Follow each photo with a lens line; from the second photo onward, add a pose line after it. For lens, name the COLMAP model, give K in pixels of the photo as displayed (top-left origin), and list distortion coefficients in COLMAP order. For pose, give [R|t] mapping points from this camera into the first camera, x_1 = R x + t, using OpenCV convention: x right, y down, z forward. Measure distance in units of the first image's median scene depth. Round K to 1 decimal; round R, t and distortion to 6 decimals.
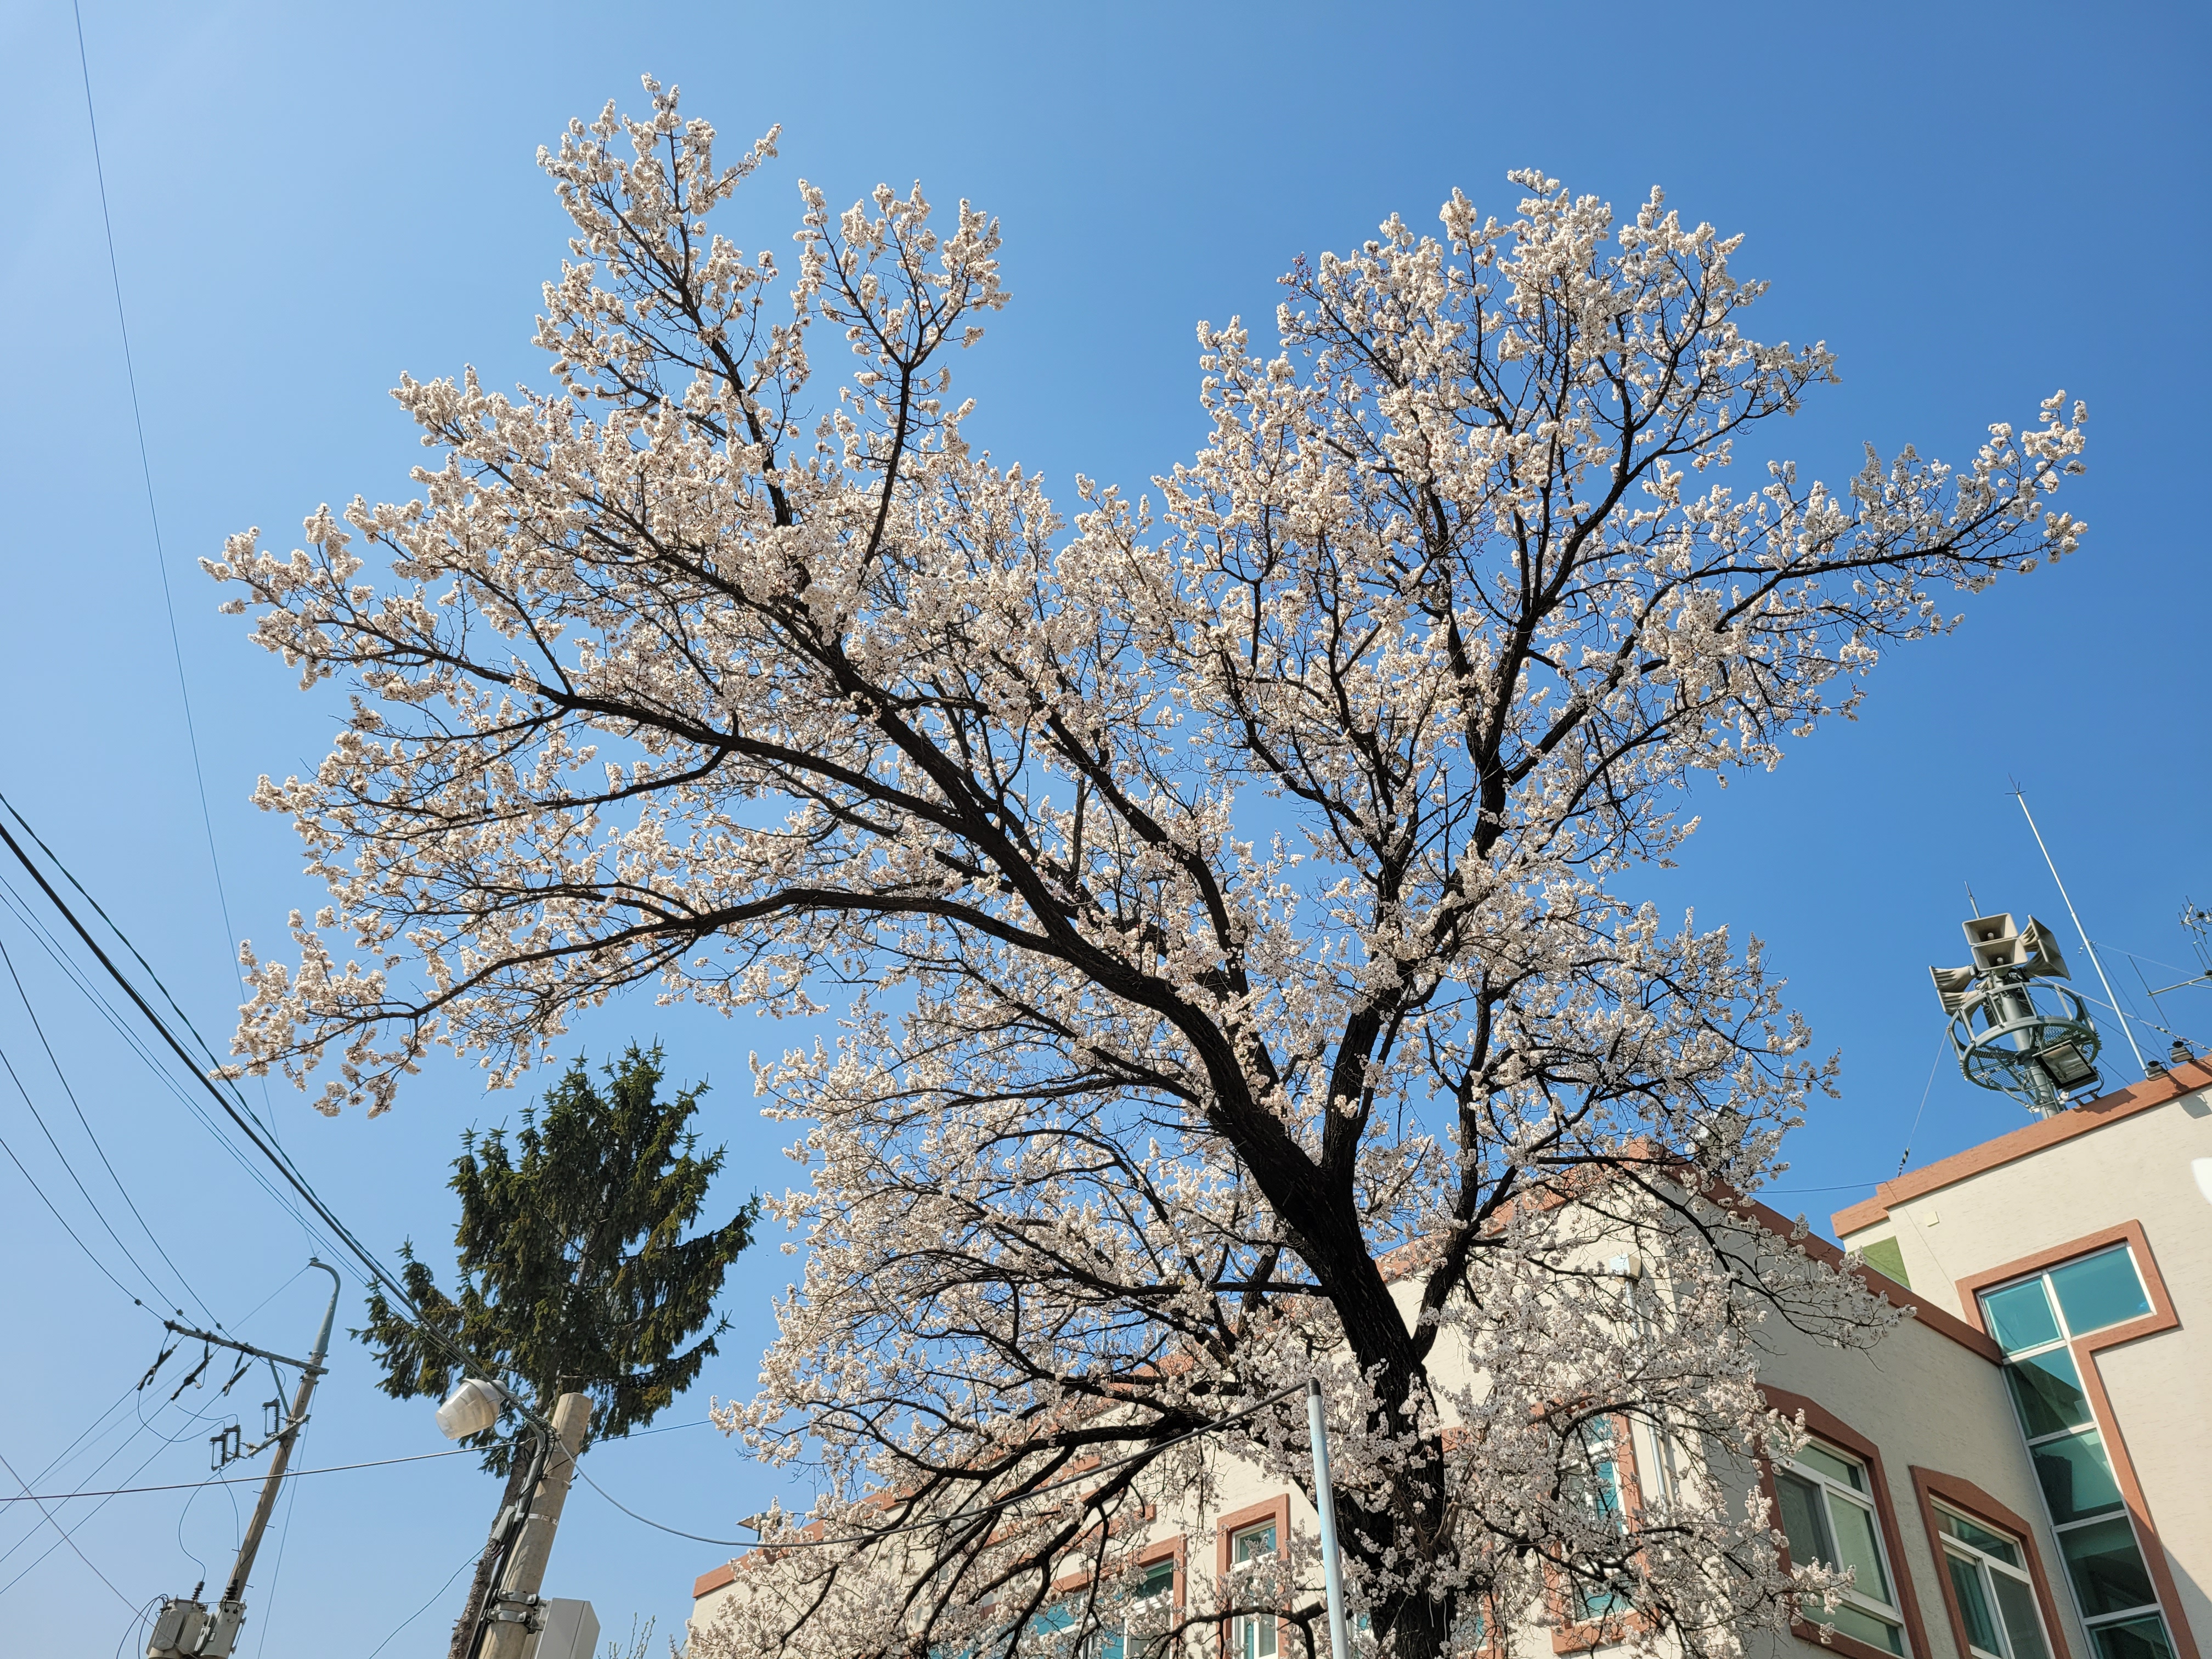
lens RADIAL K [[1683.7, 0, 1106.0], [0, 1683.7, 829.5], [0, 0, 1]] dist [0.020964, -0.005812]
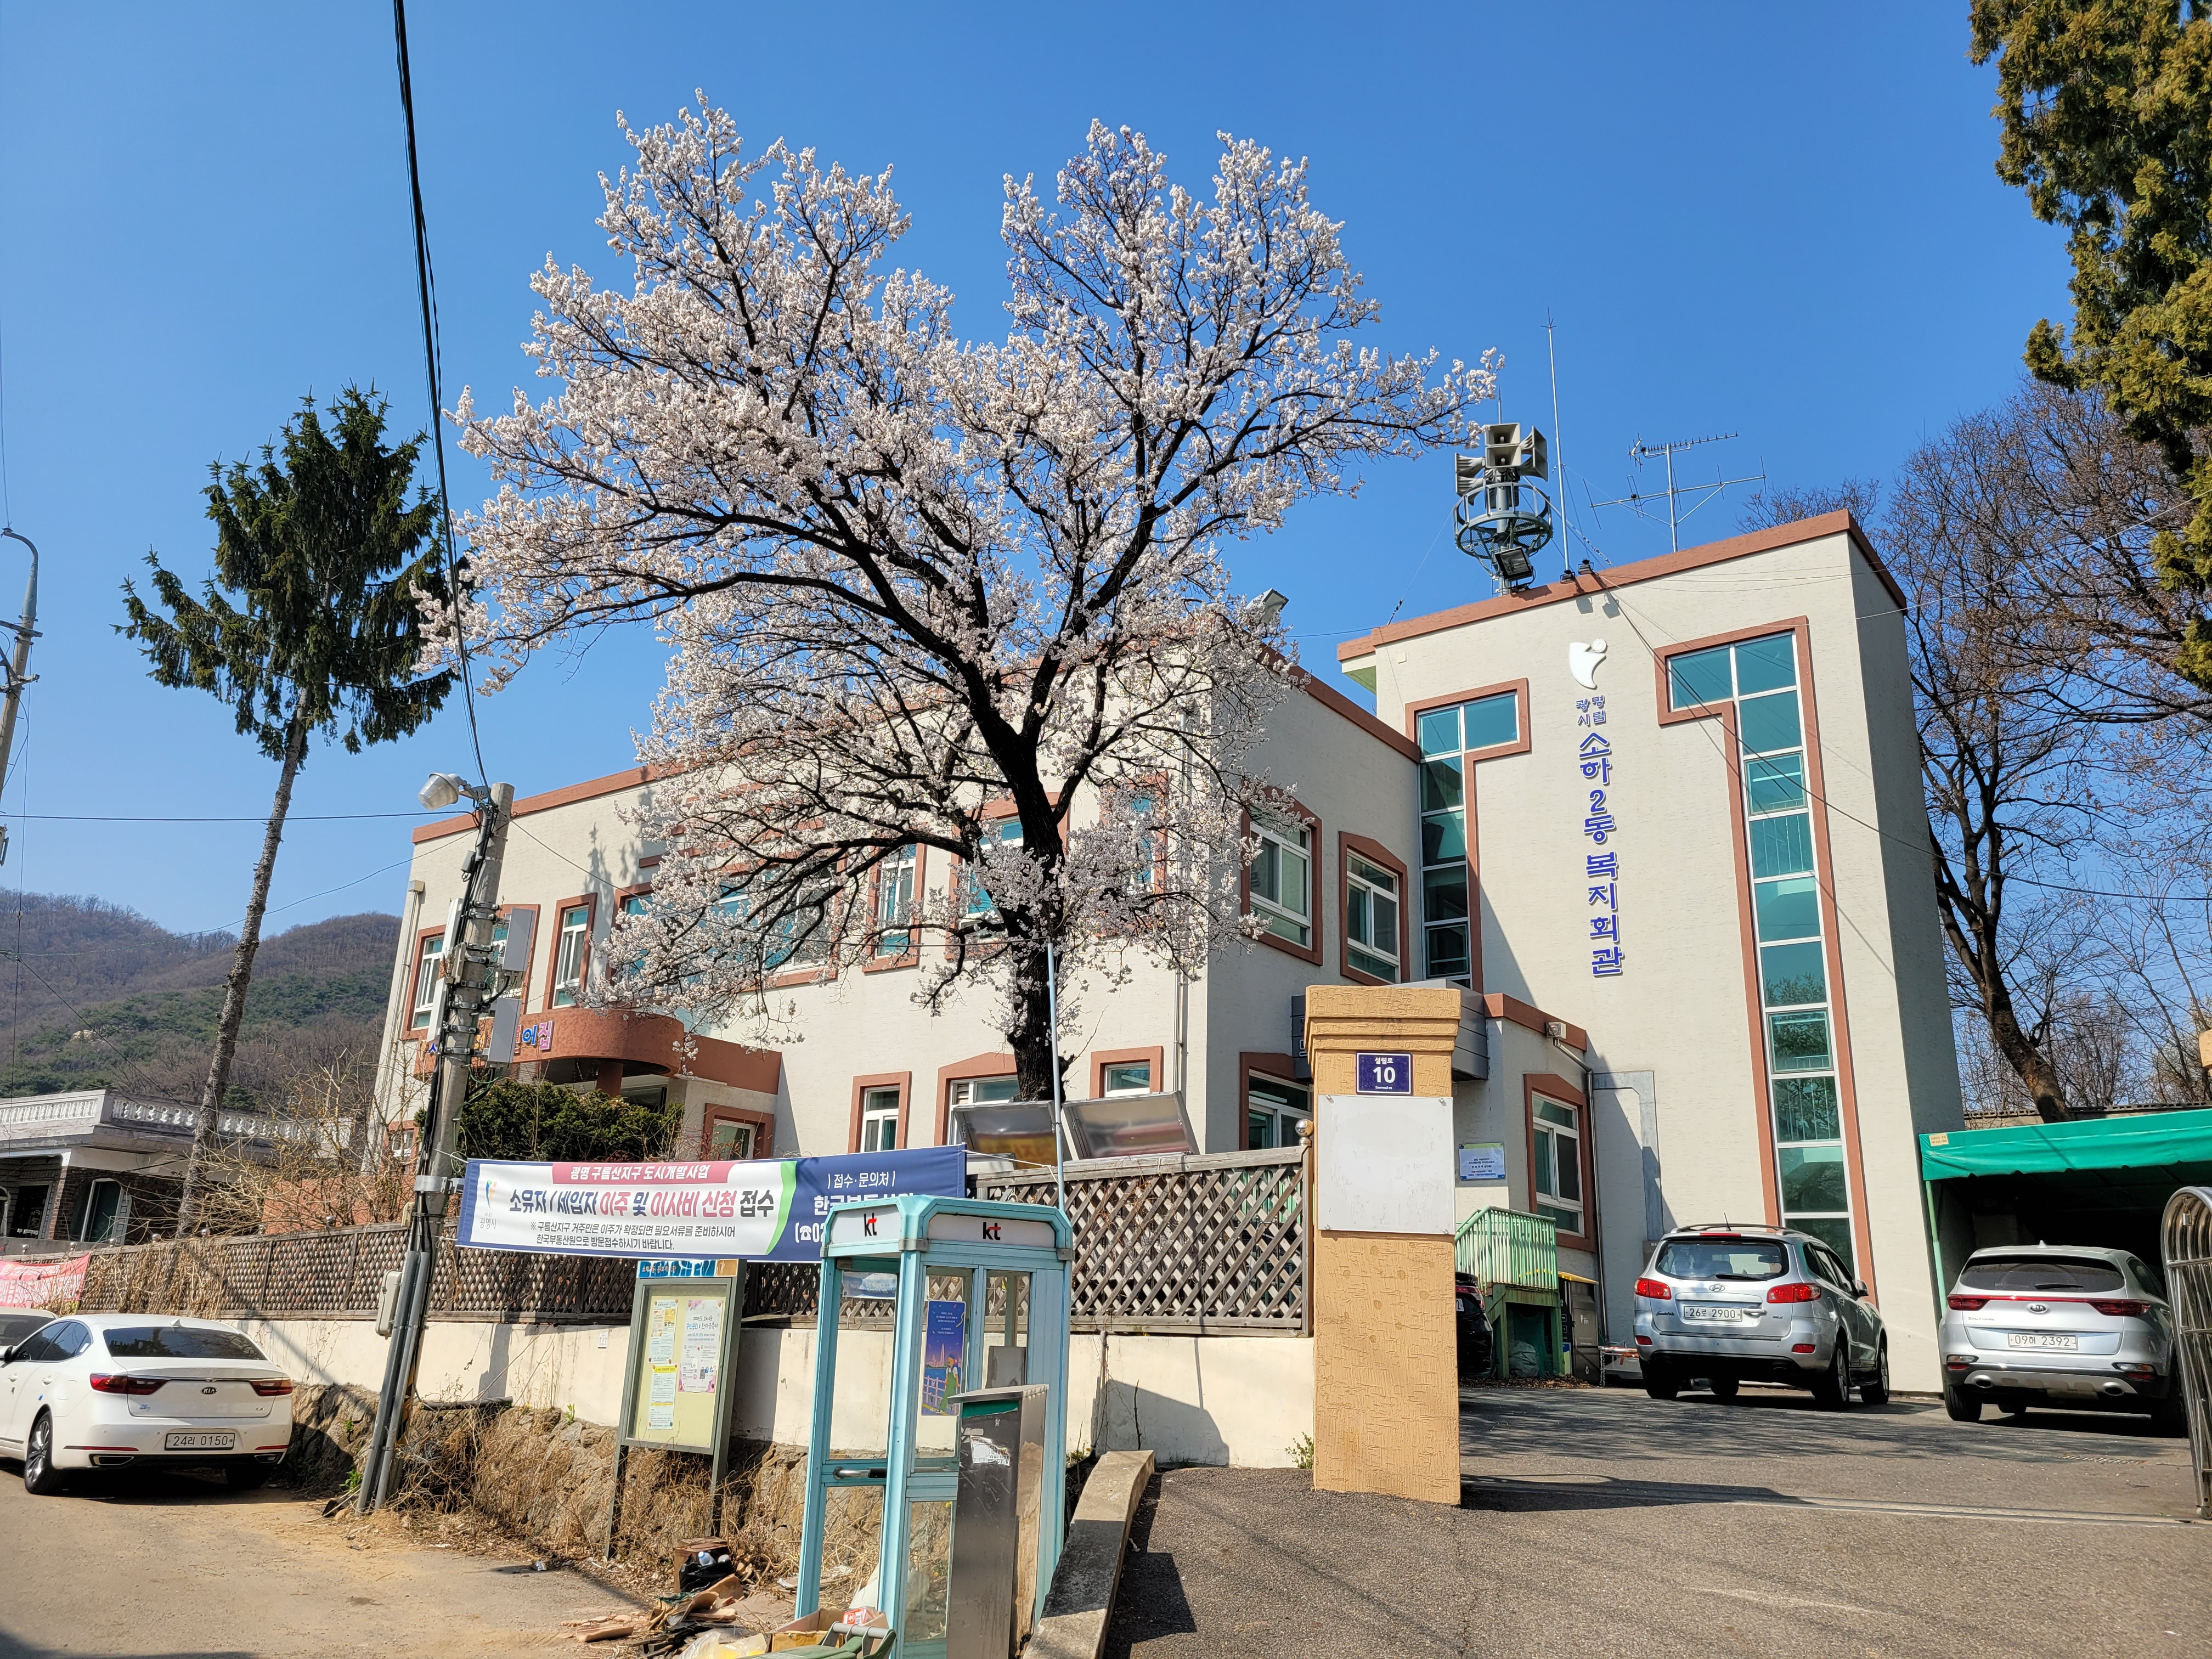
lens RADIAL K [[1707.2, 0, 1106.0], [0, 1707.2, 829.5], [0, 0, 1]] dist [-0.006113, -0.005609]
pose [[0.967948, 0.053871, 0.245304, -0.200729], [-0.151537, 0.904172, 0.399387, -0.400570], [-0.200282, -0.423759, 0.883355, -0.598288]]
